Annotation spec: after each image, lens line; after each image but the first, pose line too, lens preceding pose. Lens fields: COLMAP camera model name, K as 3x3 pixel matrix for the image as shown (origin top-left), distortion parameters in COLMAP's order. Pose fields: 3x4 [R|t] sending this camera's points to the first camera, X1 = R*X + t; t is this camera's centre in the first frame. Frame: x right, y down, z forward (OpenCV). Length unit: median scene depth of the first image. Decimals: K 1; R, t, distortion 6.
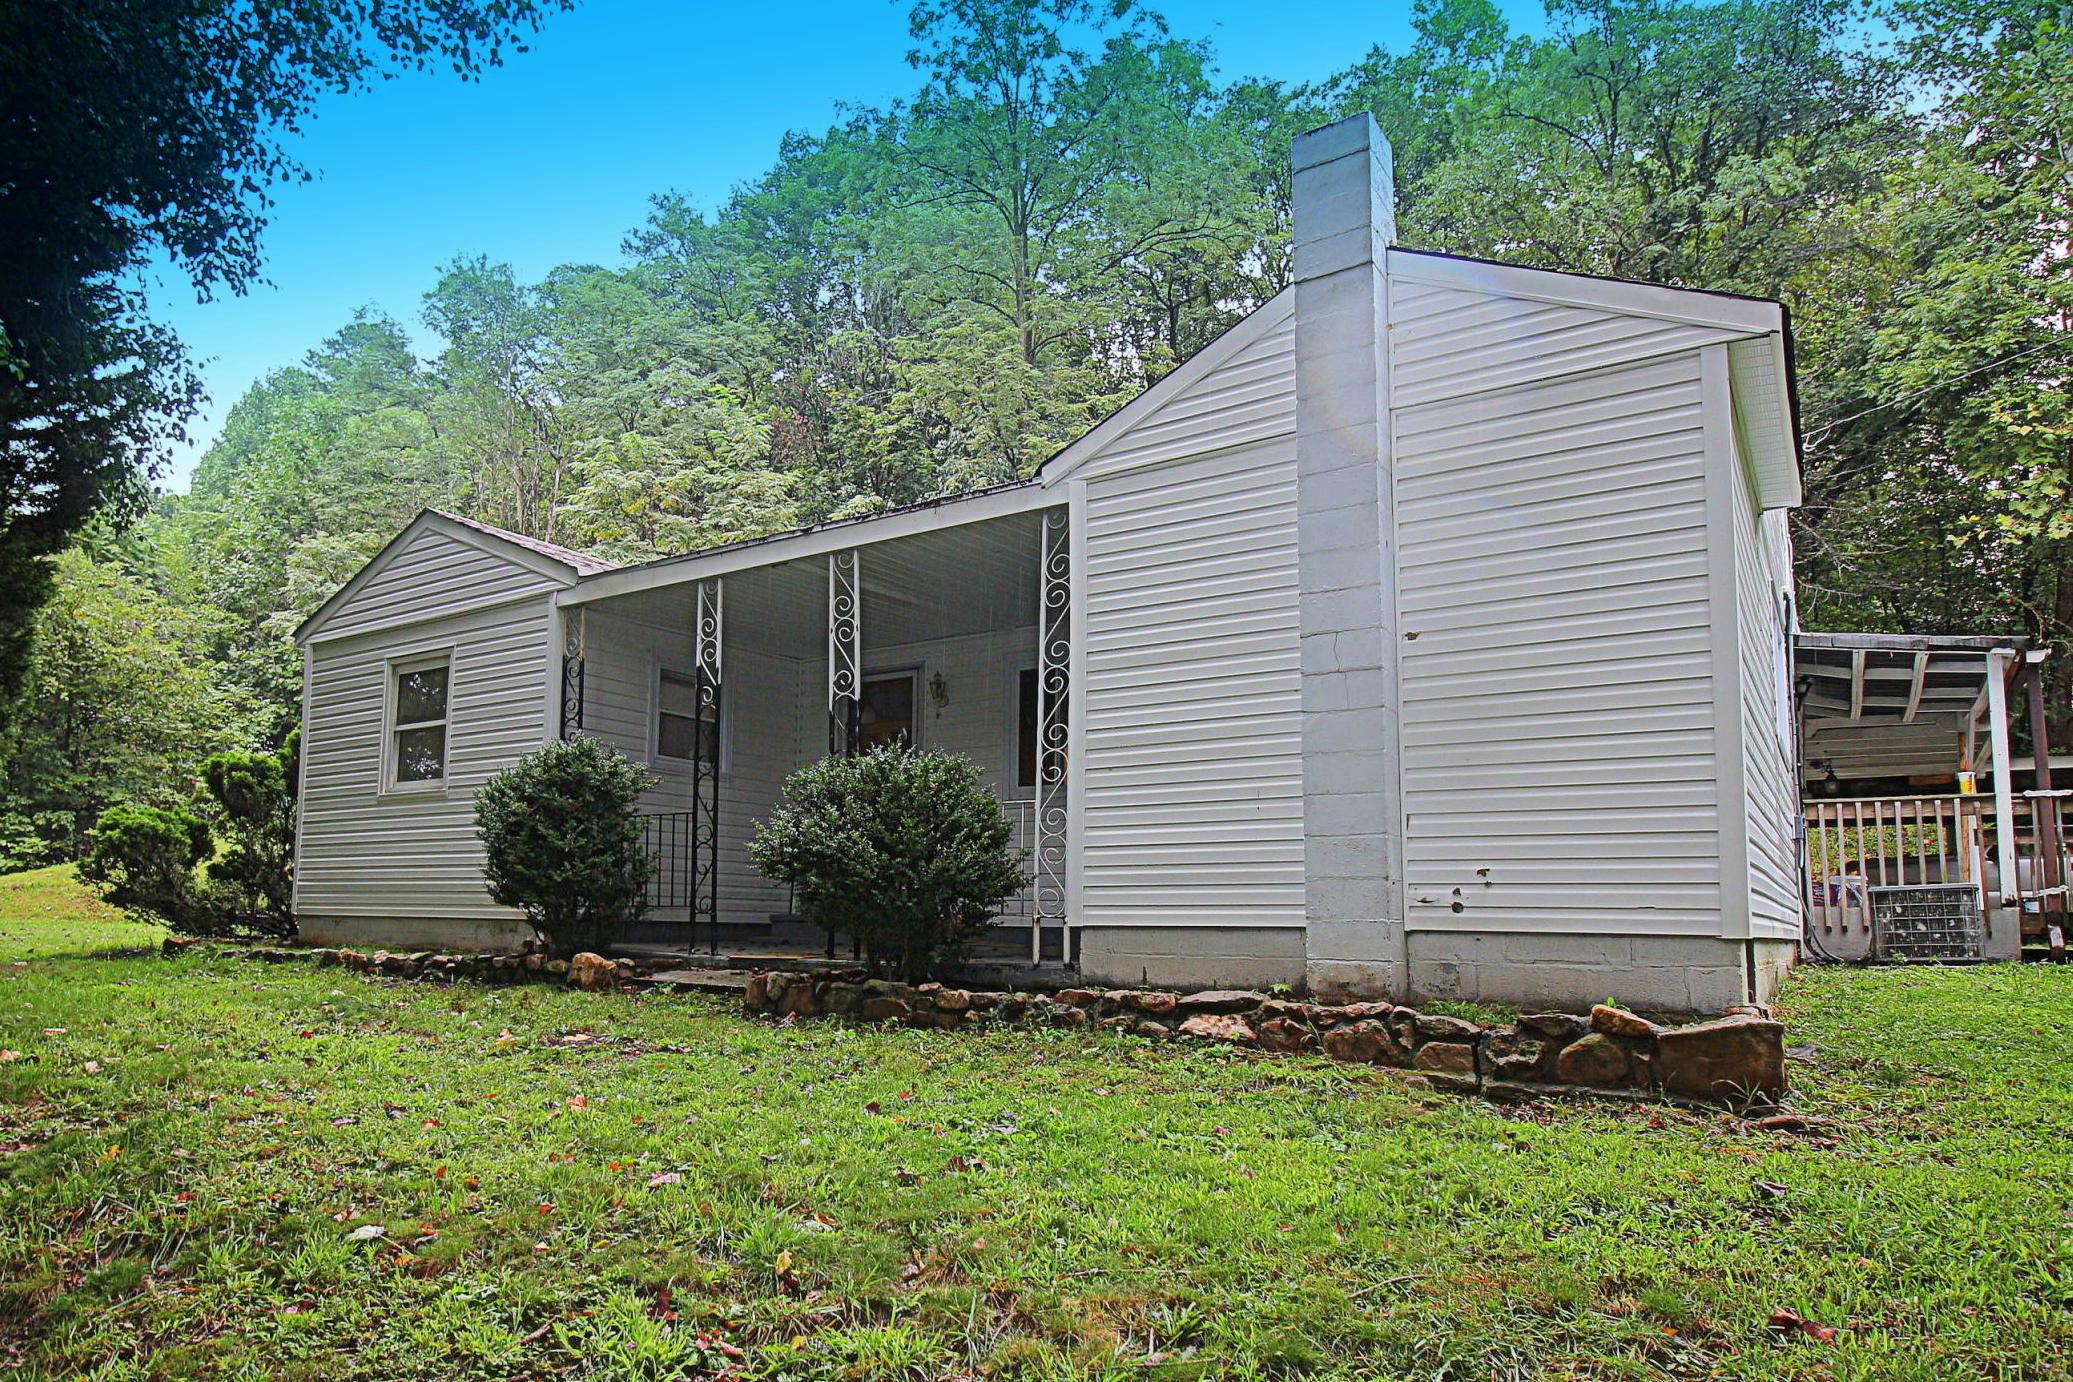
lens RADIAL K [[1280.8, 0, 927.2], [0, 1280.8, 812.8], [0, 0, 1]] dist [-0.000060, -0.001626]
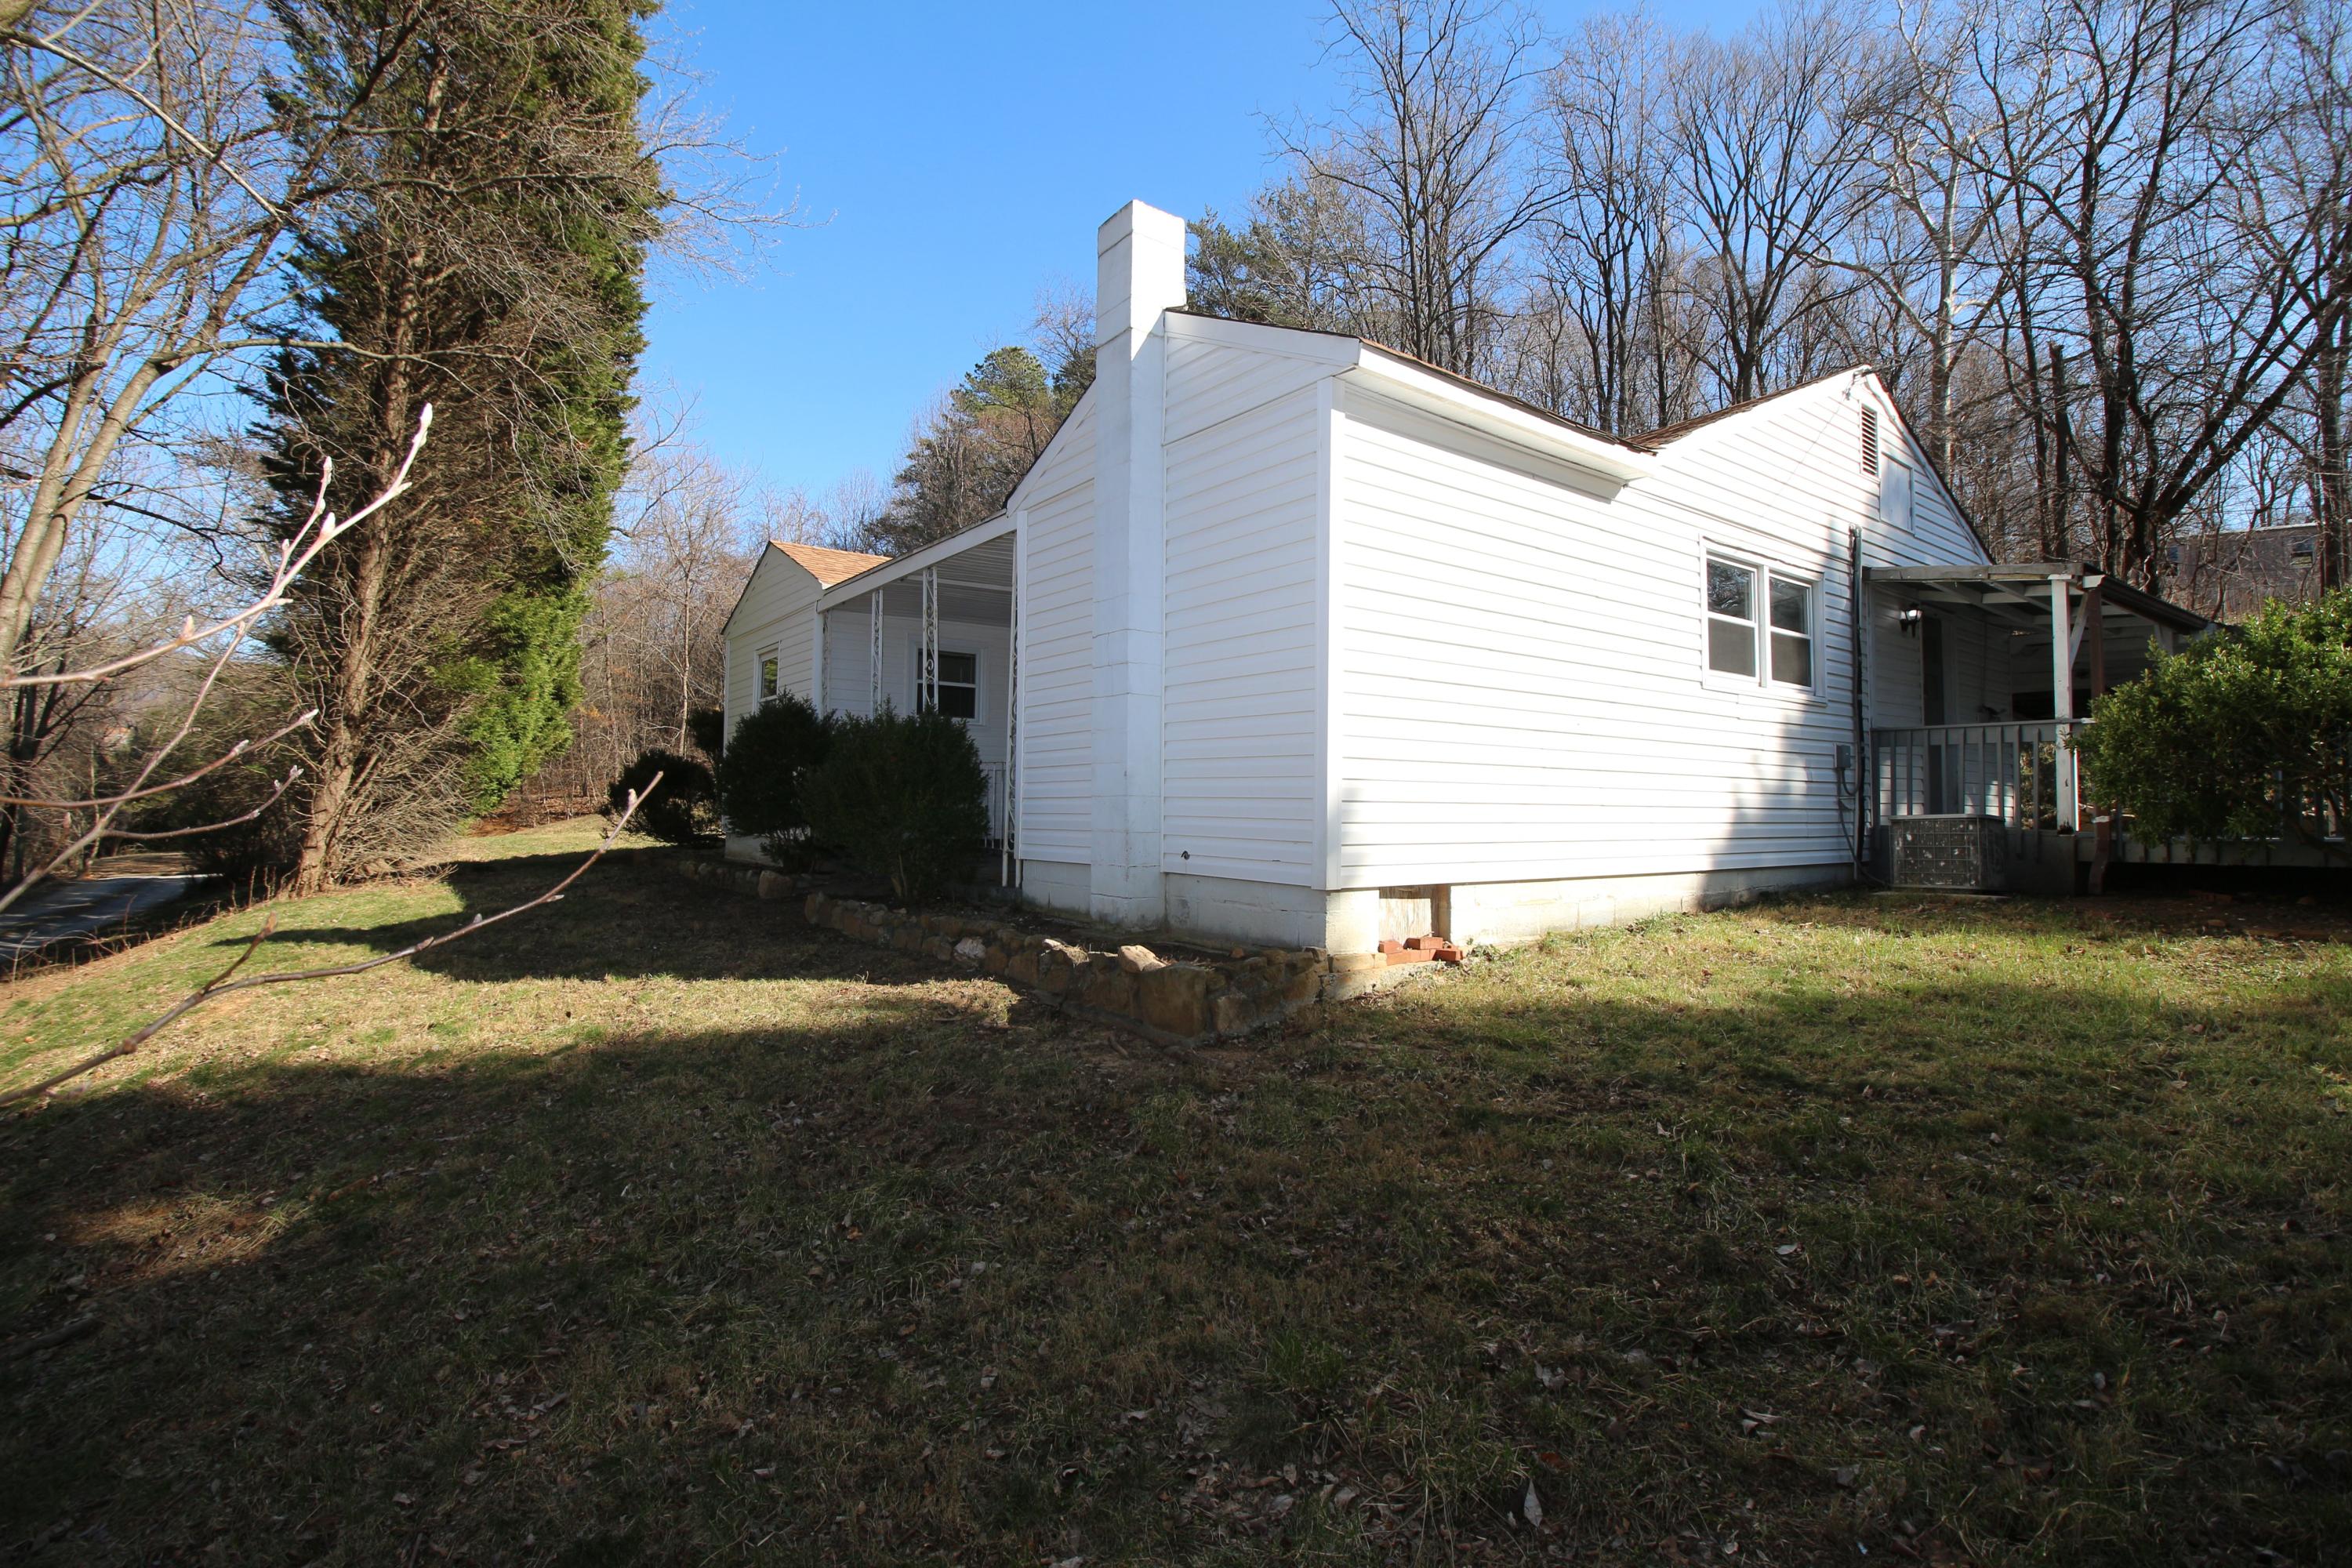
lens RADIAL K [[1092.1, 0, 1234.0], [0, 1092.1, 740.3], [0, 0, 1]] dist [-0.011435, -0.000581]
pose [[0.960689, -0.023880, -0.276599, 0.608348], [0.030113, 0.999379, 0.018308, -0.043402], [0.275990, -0.025917, 0.960811, 0.010278]]
